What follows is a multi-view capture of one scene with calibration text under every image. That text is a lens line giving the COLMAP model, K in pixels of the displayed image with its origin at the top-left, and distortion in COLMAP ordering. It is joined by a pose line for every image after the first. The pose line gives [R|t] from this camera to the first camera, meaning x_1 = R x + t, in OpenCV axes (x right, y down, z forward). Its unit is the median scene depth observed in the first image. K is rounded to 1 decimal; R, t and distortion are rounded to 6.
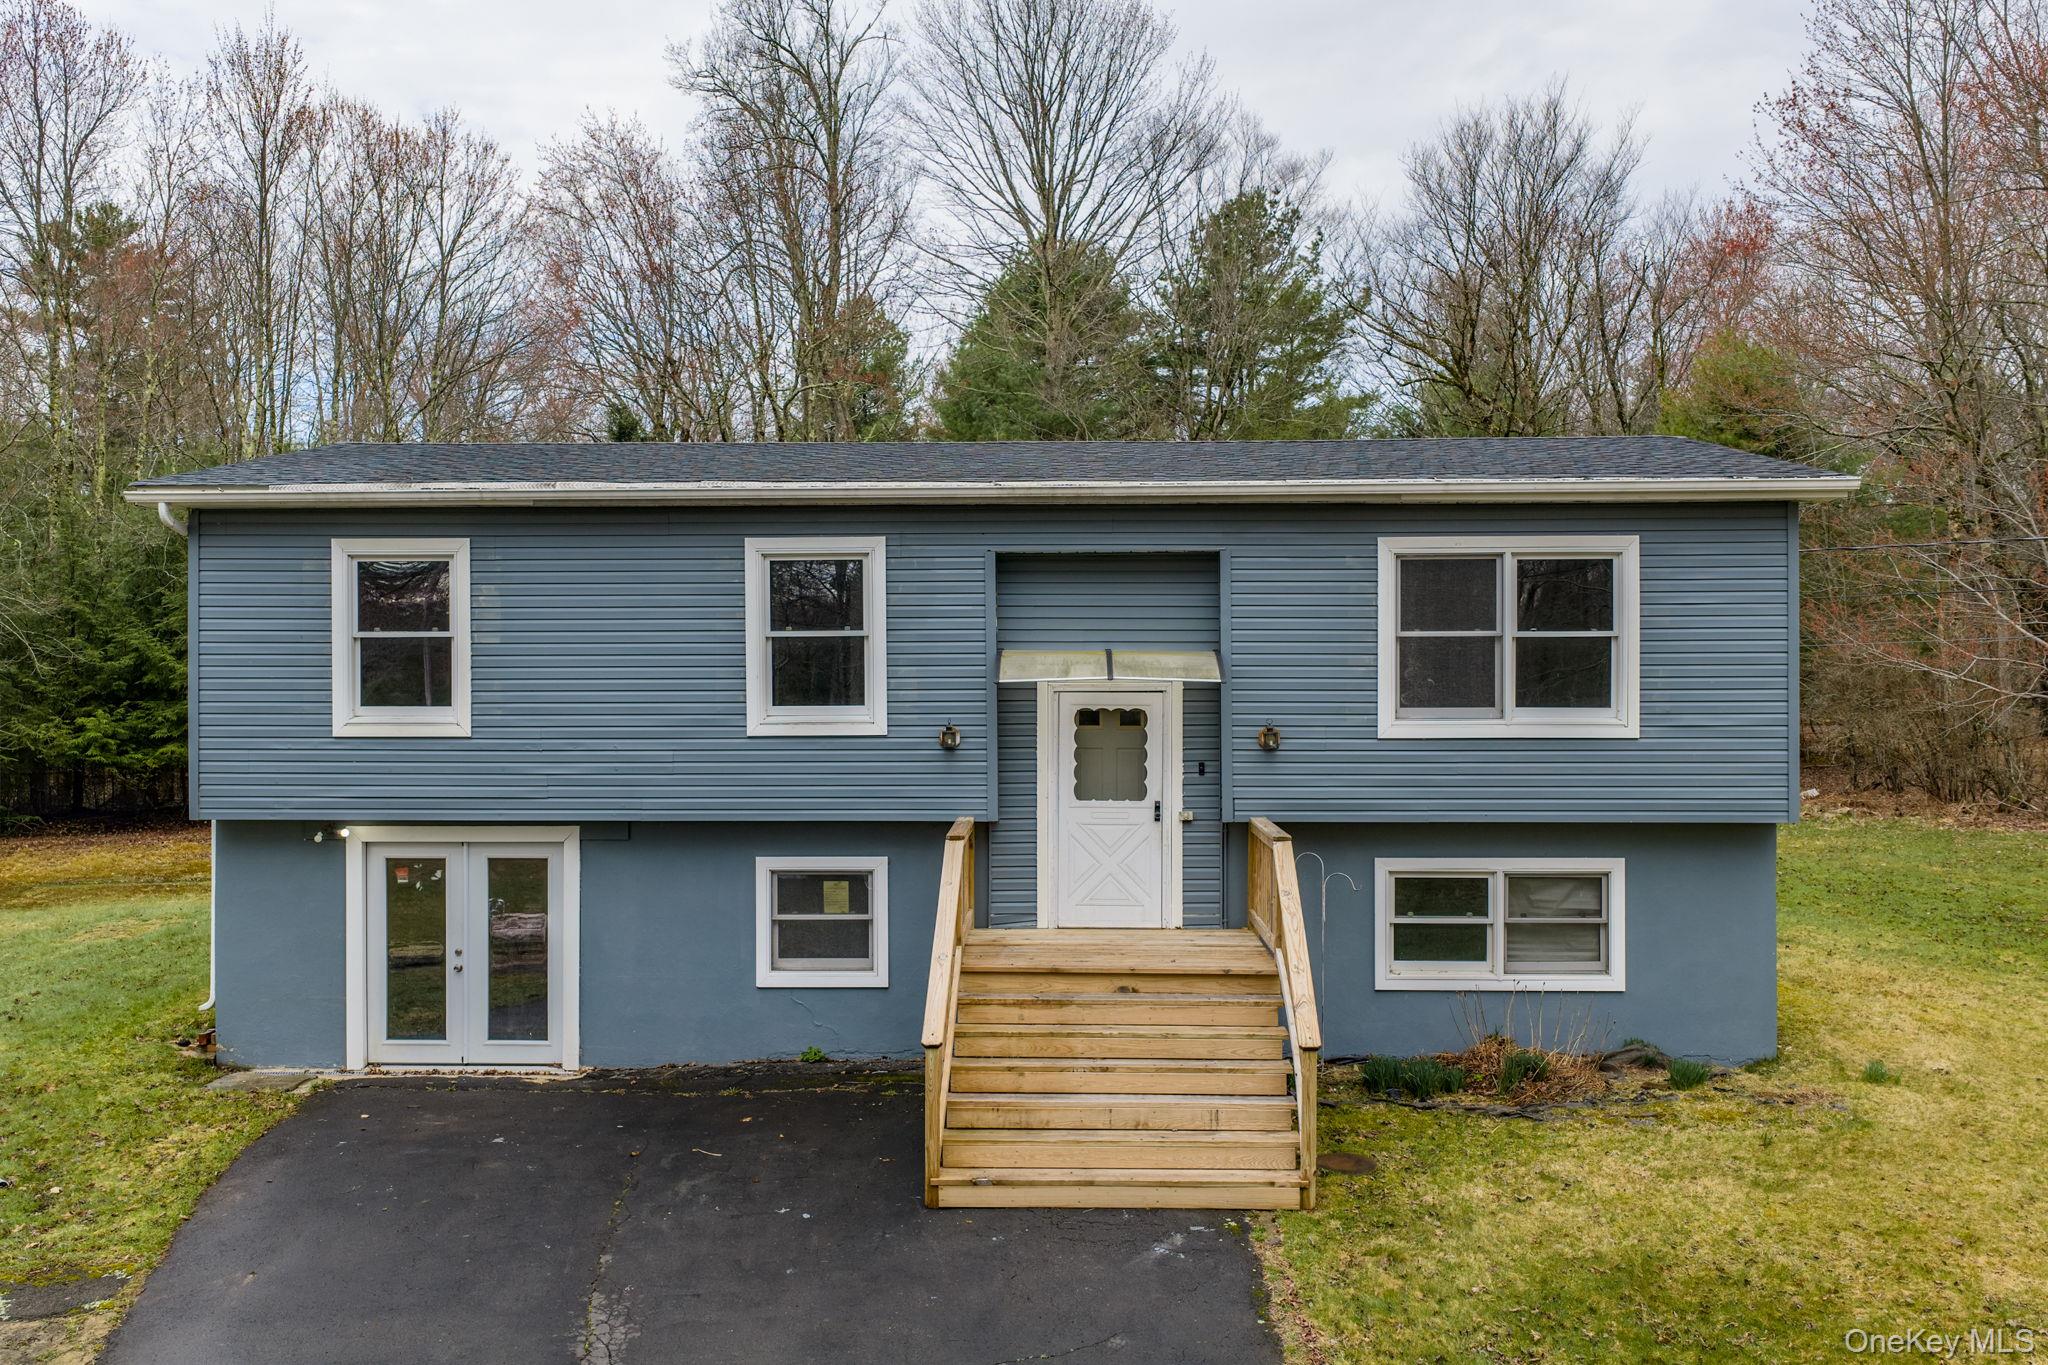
lens RADIAL K [[1698.4, 0, 1024.0], [0, 1698.4, 682.5], [0, 0, 1]] dist [0.008975, -0.006346]
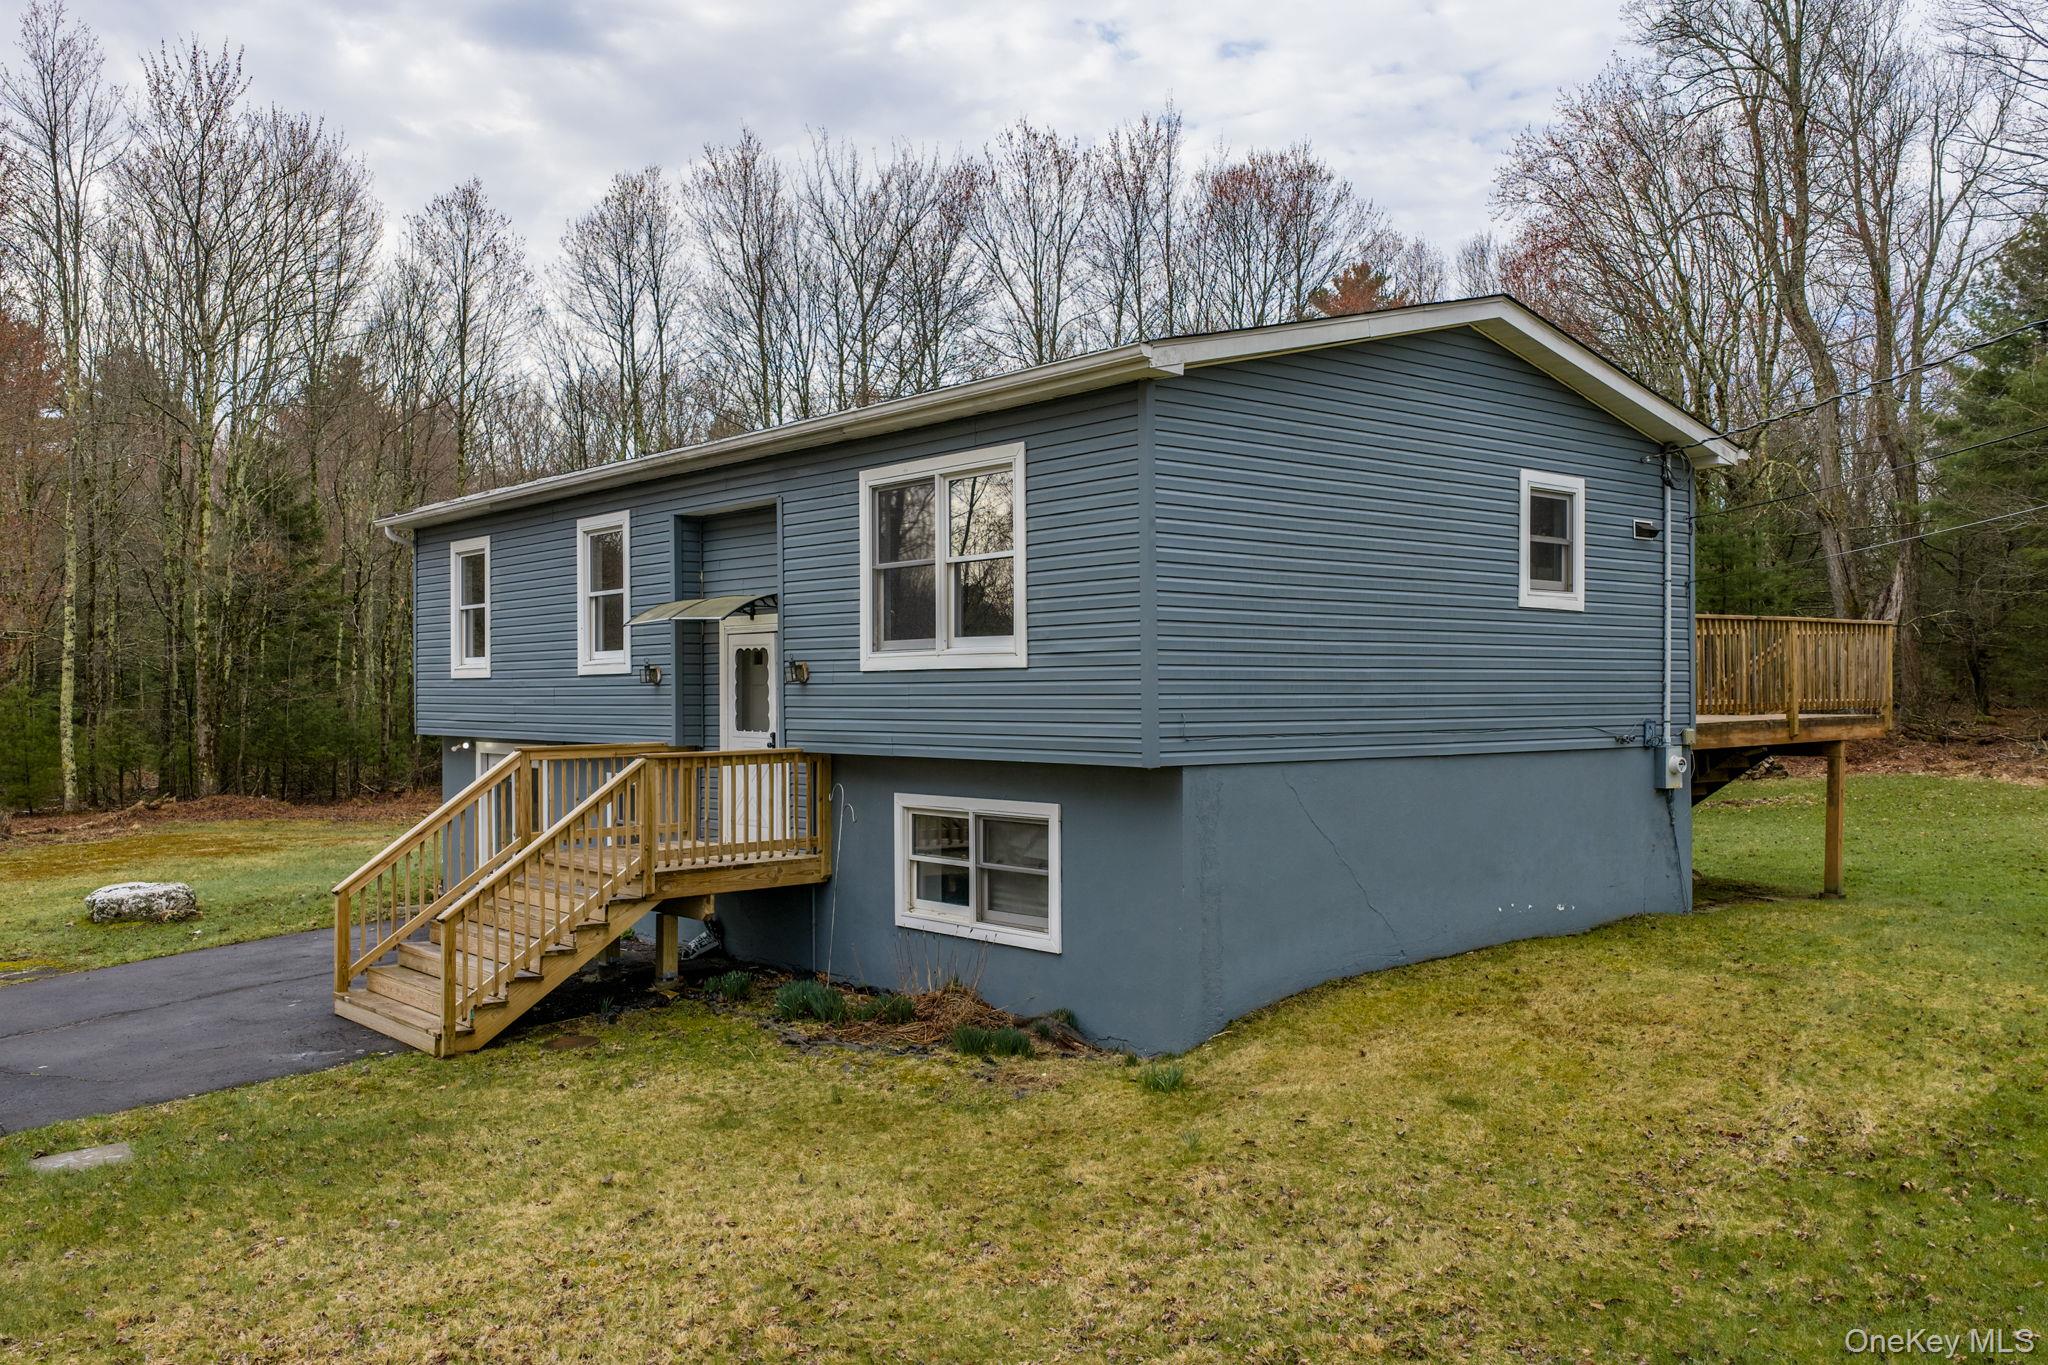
lens RADIAL K [[1698.4, 0, 1024.0], [0, 1698.4, 682.5], [0, 0, 1]] dist [0.008975, -0.006346]
pose [[0.671599, -0.005269, -0.740896, 0.998331], [0.002310, 0.999985, -0.005017, 0.043680], [0.740911, 0.001658, 0.671601, 0.385942]]
